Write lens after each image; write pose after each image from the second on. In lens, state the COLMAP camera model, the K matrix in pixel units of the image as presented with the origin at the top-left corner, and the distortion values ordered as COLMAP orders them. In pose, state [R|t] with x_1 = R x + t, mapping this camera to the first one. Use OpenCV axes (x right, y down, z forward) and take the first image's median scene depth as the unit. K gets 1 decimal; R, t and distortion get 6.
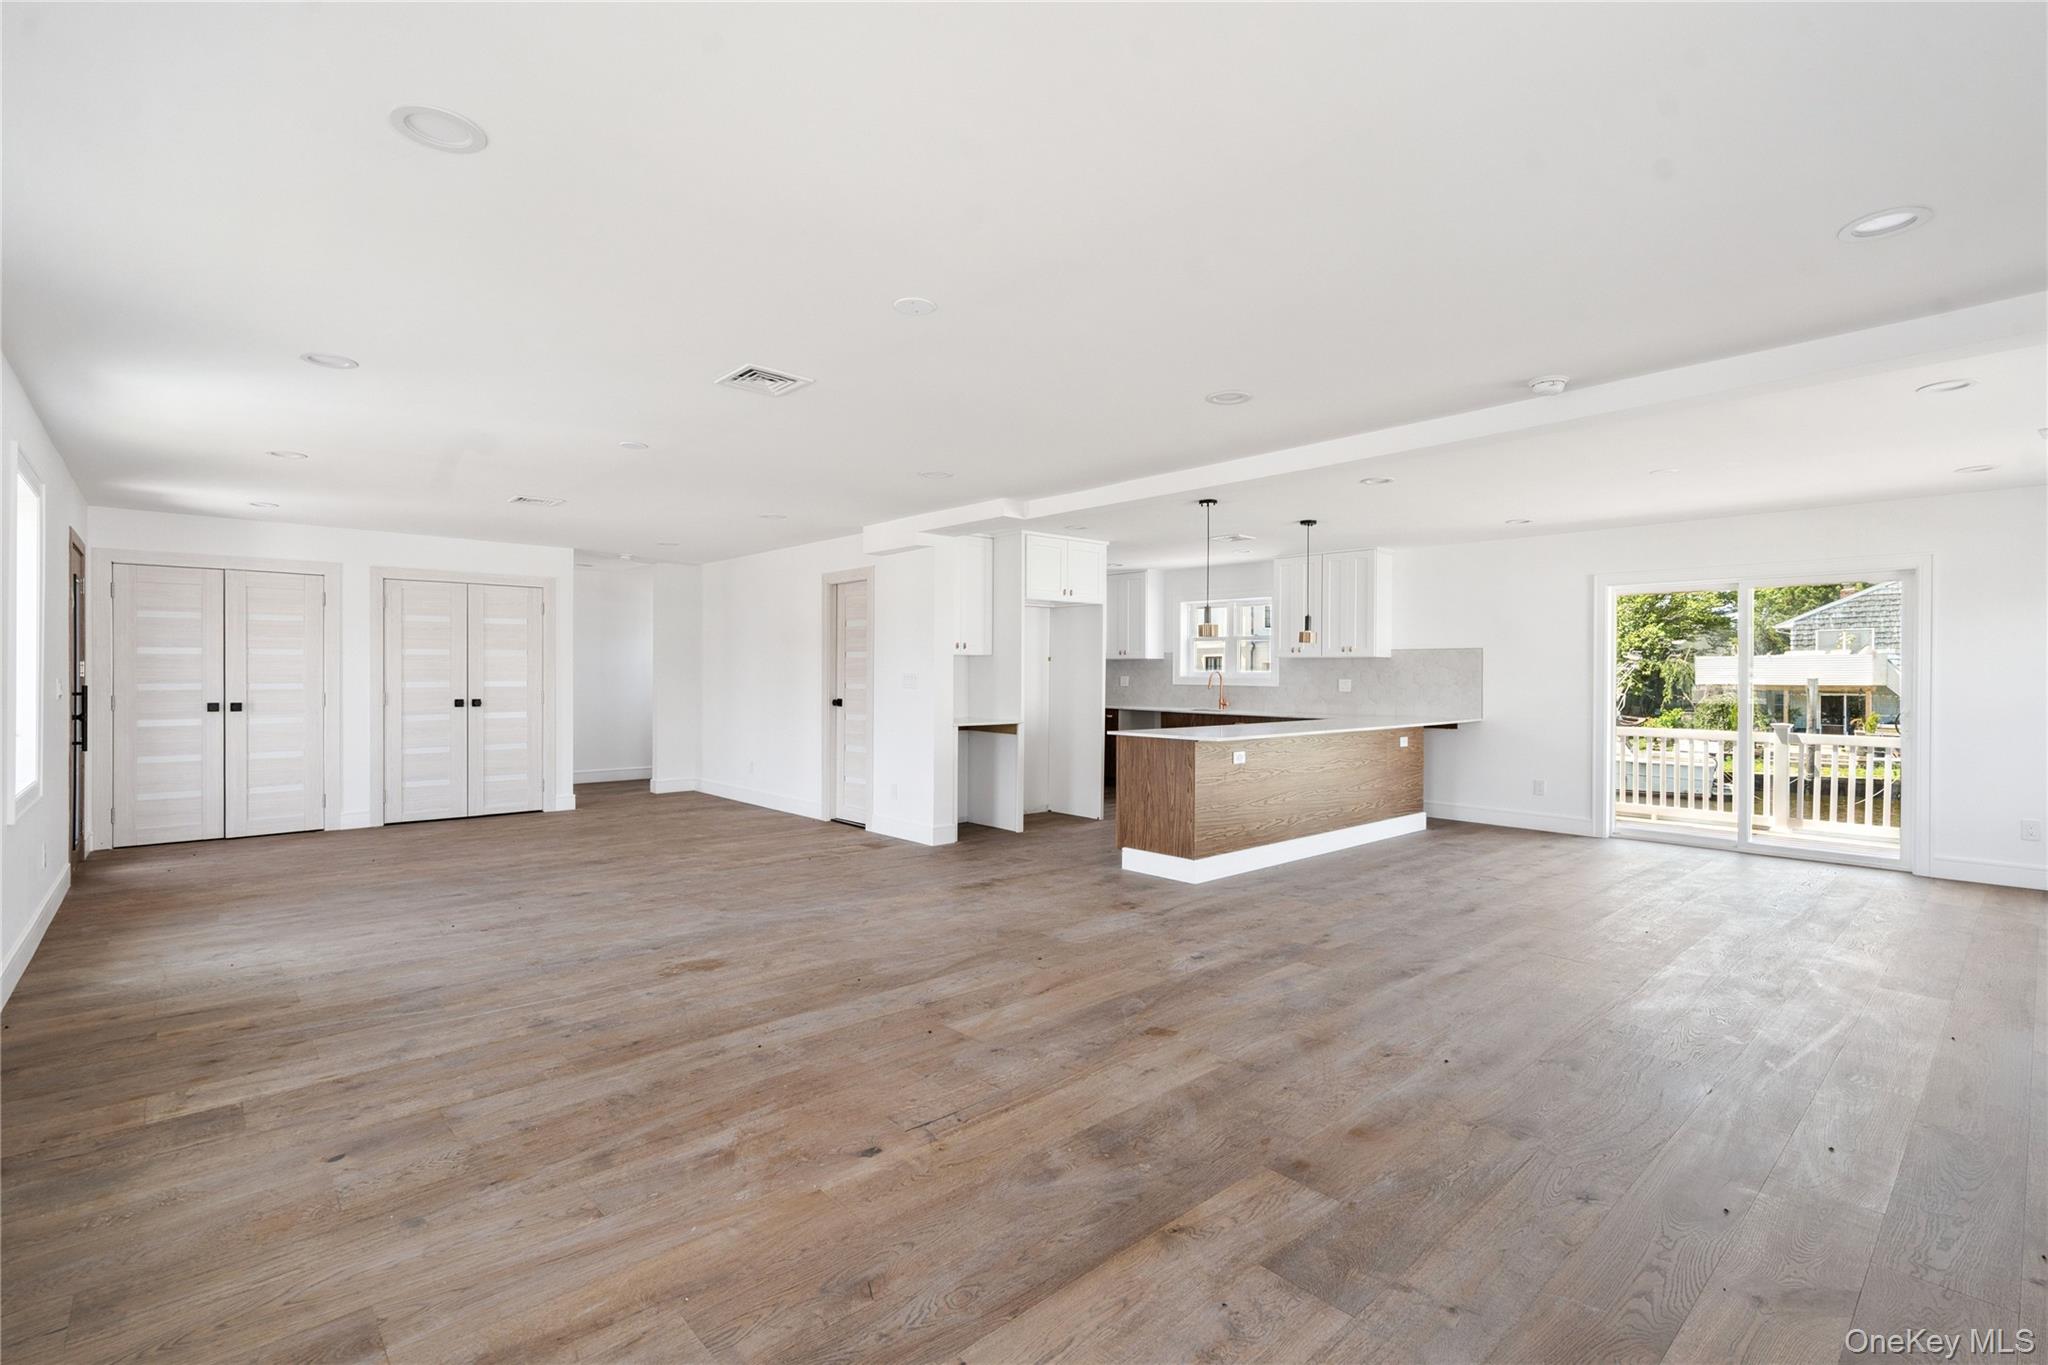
lens RADIAL K [[952.3, 0, 1025.3], [0, 952.3, 680.8], [0, 0, 1]] dist [-0.007328, 0.004964]
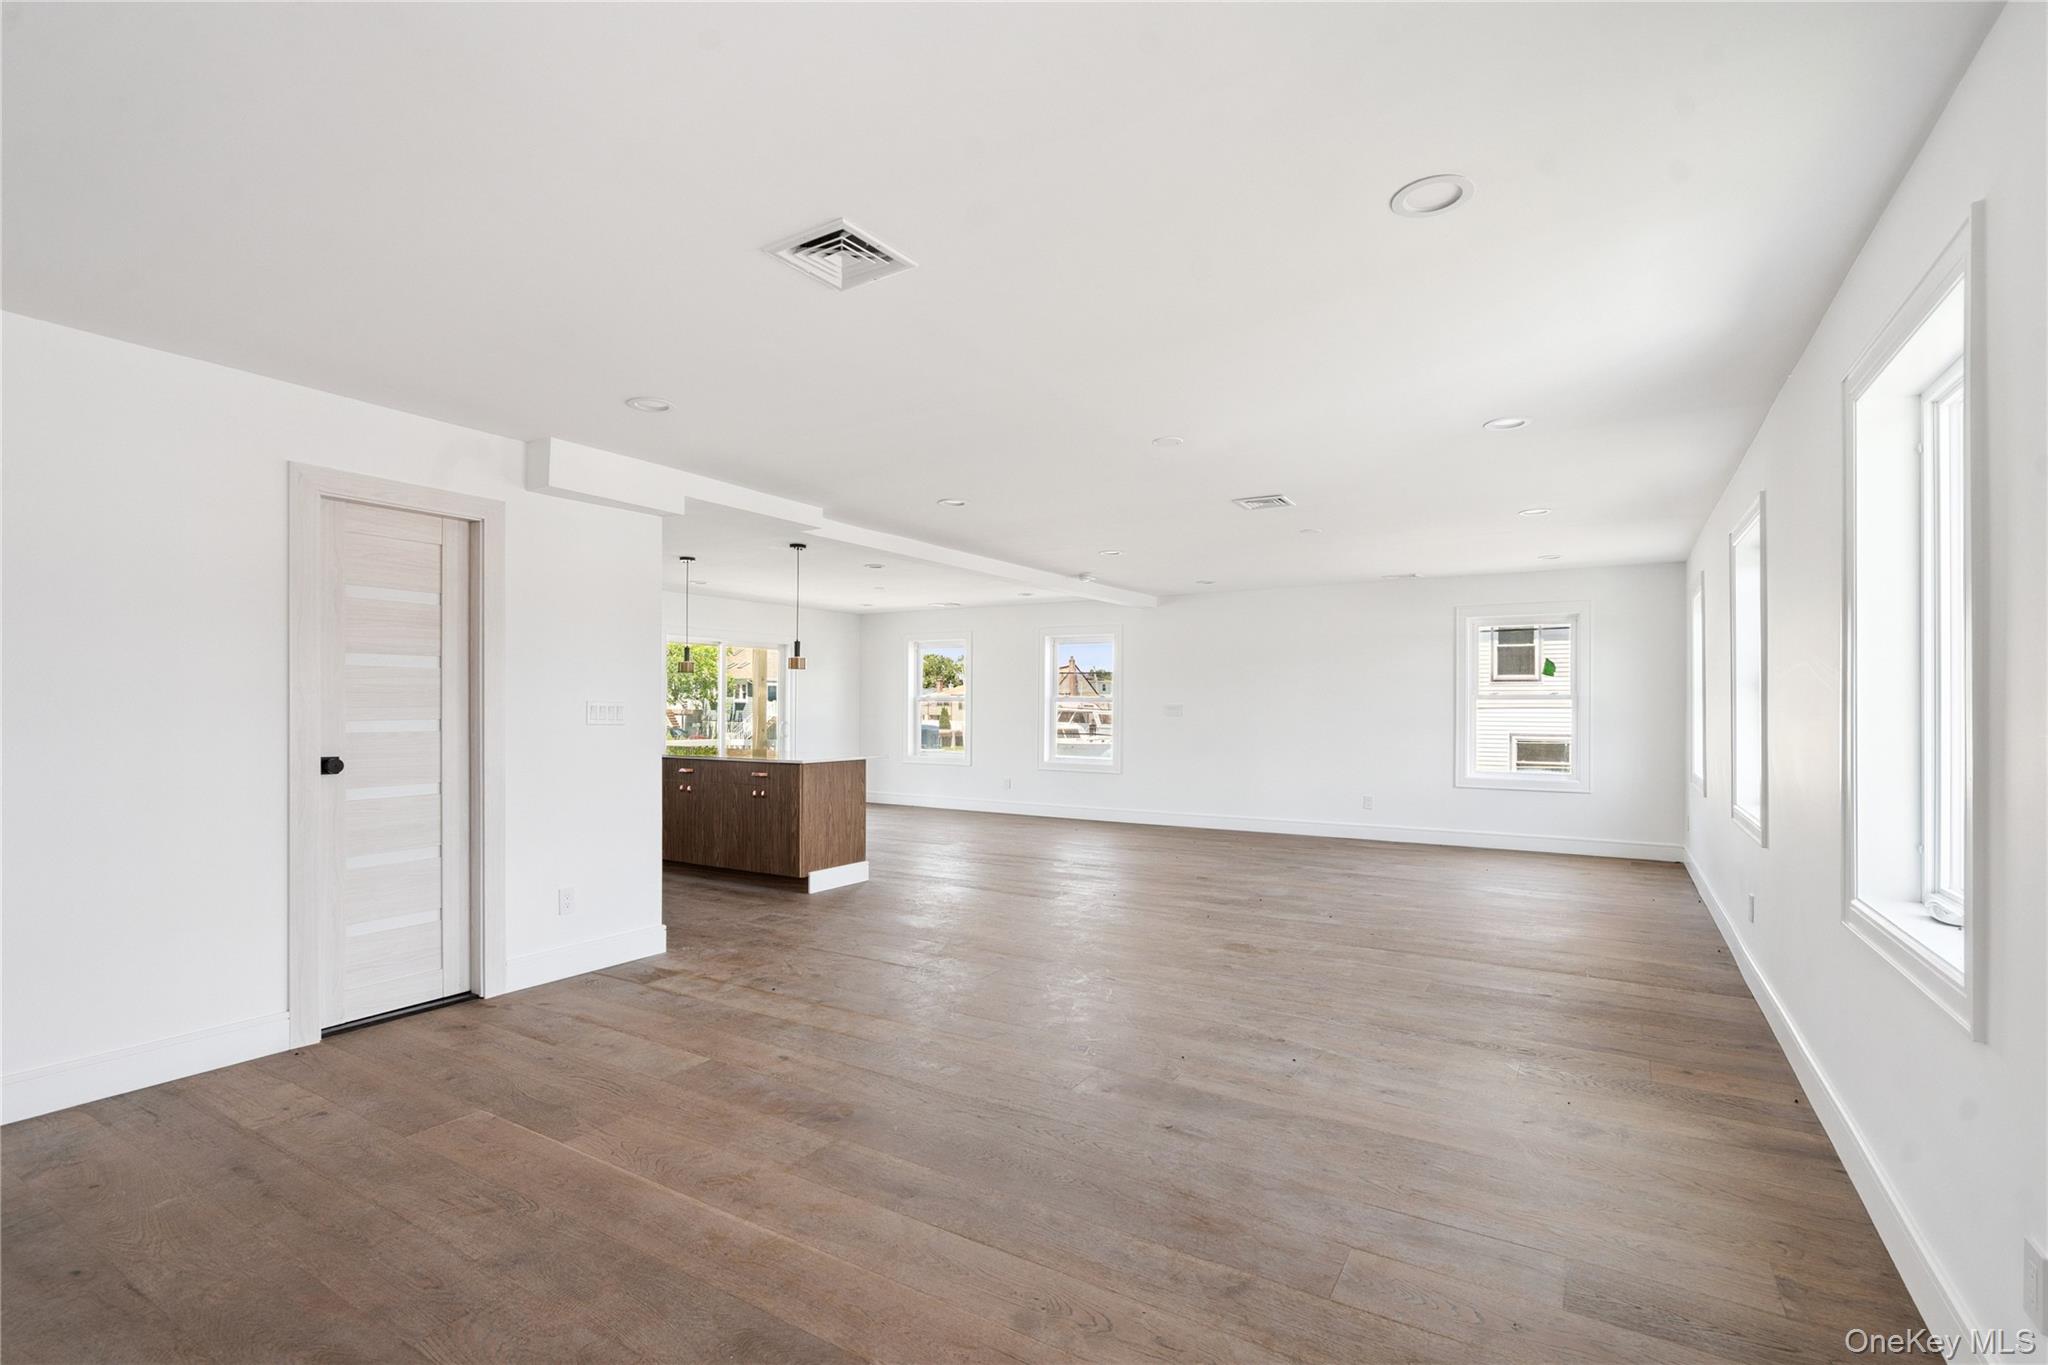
lens RADIAL K [[952.3, 0, 1039.6], [0, 952.3, 699.9], [0, 0, 1]] dist [-0.007328, 0.004964]
pose [[-0.306075, 0.001374, 0.952006, -1.005293], [-0.000533, 0.999999, -0.001615, -0.009620], [-0.952007, -0.001001, -0.306074, 1.149043]]
